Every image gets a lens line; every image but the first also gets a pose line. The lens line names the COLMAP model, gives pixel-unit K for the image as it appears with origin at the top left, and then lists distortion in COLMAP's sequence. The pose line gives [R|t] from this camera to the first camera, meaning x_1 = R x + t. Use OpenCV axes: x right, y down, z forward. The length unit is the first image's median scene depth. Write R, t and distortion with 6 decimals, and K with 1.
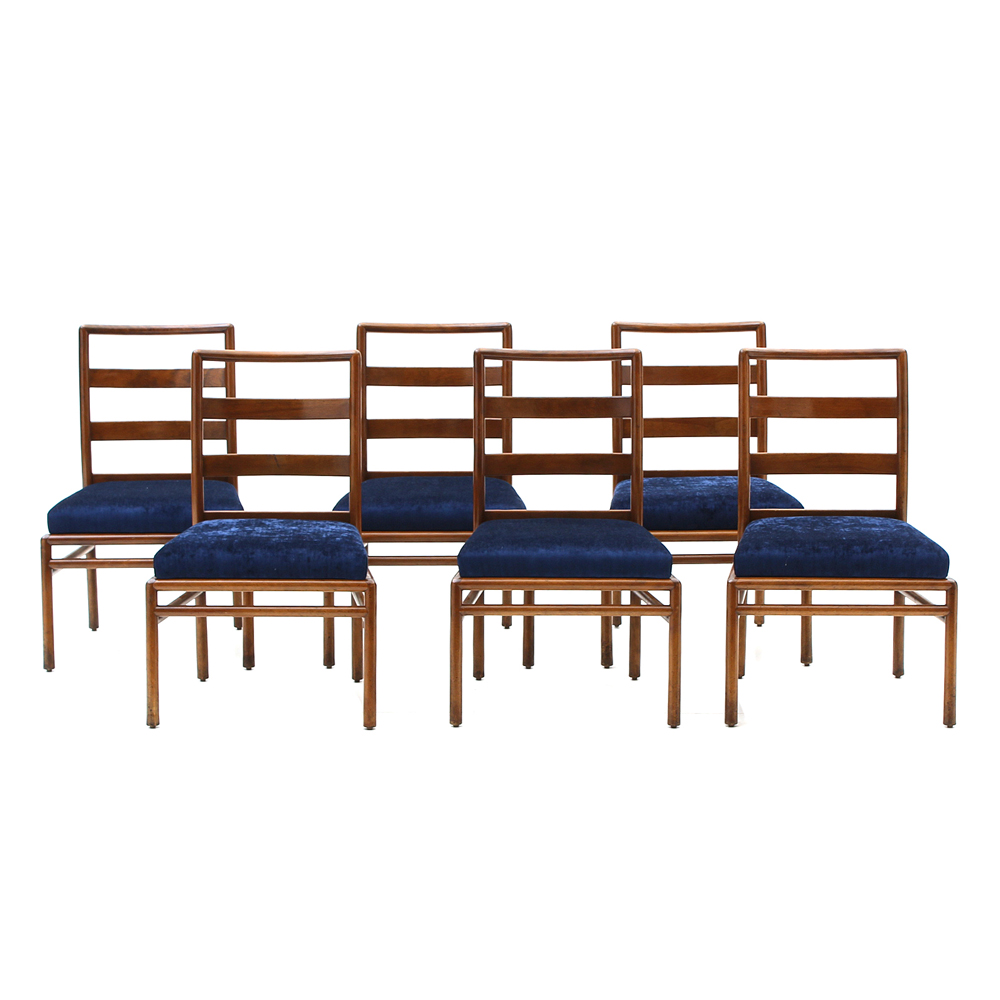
lens RADIAL K [[2667.2, 0, 502.1], [0, 2667.2, 501.7], [0, 0, 1]] dist [-0.100077, 0.000000]
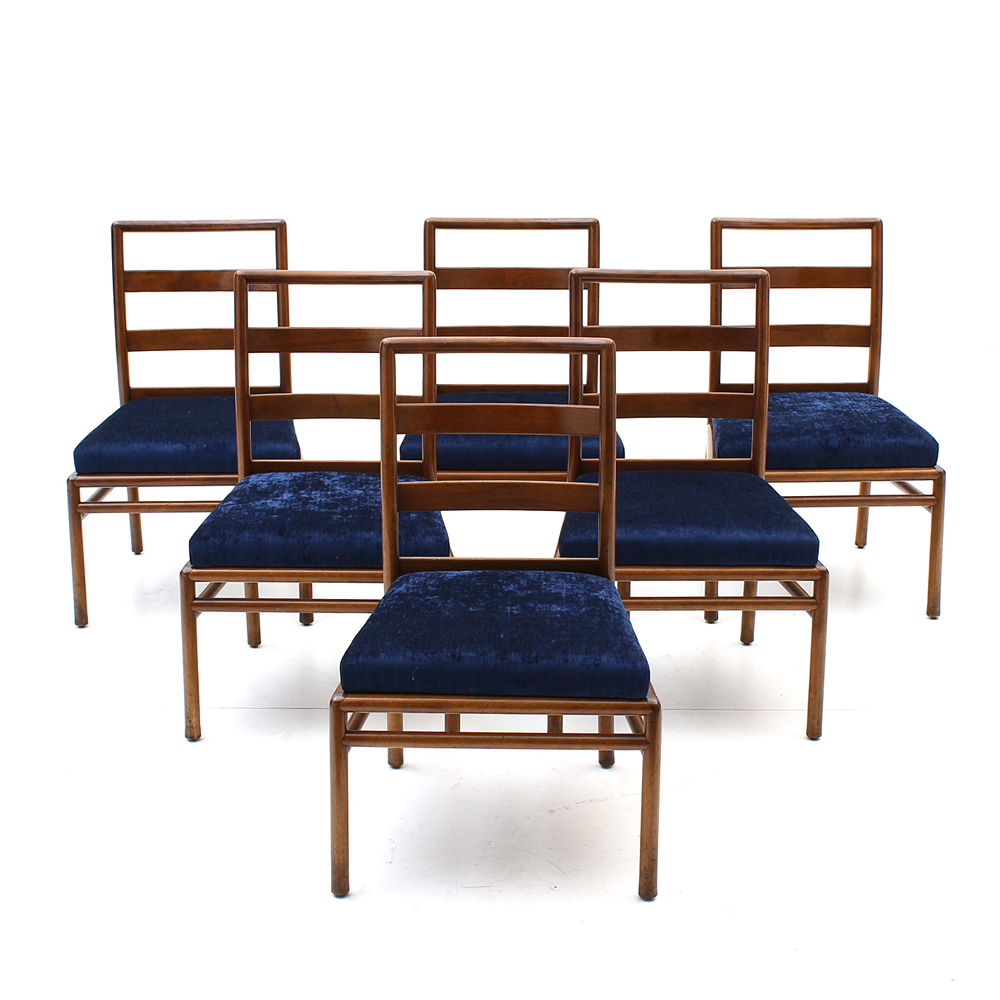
lens RADIAL K [[1888.9, 0, 494.5], [0, 1888.9, 502.1], [0, 0, 1]] dist [-0.132126, 0.000000]
pose [[0.999993, 0.001627, 0.003431, -0.035144], [-0.002111, 0.989256, 0.146180, -0.069143], [-0.003157, -0.146186, 0.989252, 0.388424]]
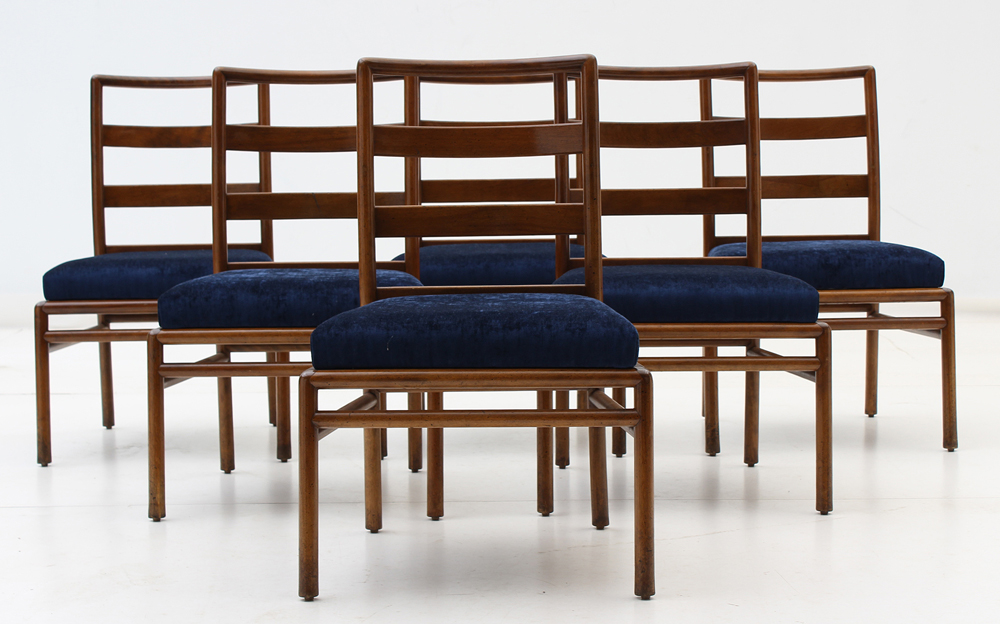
lens RADIAL K [[1956.9, 0, 485.1], [0, 1956.9, 277.4], [0, 0, 1]] dist [-0.062440, 0.000000]
pose [[0.999942, -0.010021, -0.003968, -0.029259], [0.009670, 0.996729, -0.080238, 0.055345], [0.004759, 0.080194, 0.996768, 0.387245]]
